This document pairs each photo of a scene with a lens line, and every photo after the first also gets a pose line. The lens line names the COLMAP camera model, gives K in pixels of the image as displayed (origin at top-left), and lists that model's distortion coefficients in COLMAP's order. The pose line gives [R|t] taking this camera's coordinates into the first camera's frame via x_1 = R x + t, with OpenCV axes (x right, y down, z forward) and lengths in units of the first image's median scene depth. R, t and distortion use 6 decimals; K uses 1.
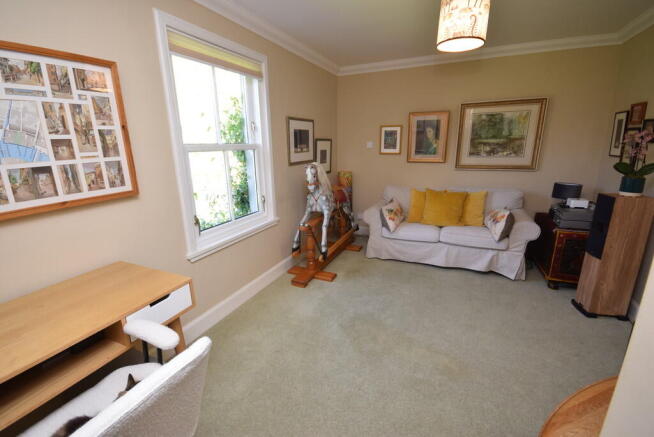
lens RADIAL K [[289.8, 0, 323.3], [0, 289.8, 217.9], [0, 0, 1]] dist [0.012865, -0.008448]
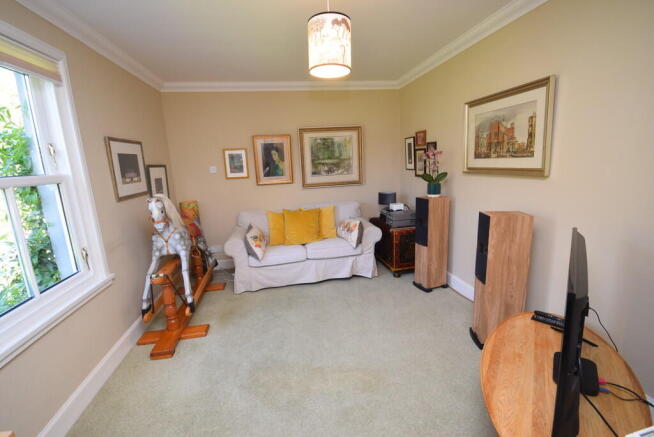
lens RADIAL K [[289.8, 0, 323.3], [0, 289.8, 217.9], [0, 0, 1]] dist [0.012865, -0.008448]
pose [[0.825662, -0.136520, 0.547398, -0.098493], [0.178419, 0.983667, -0.023792, -0.027248], [-0.535209, 0.117311, 0.836534, 0.099710]]
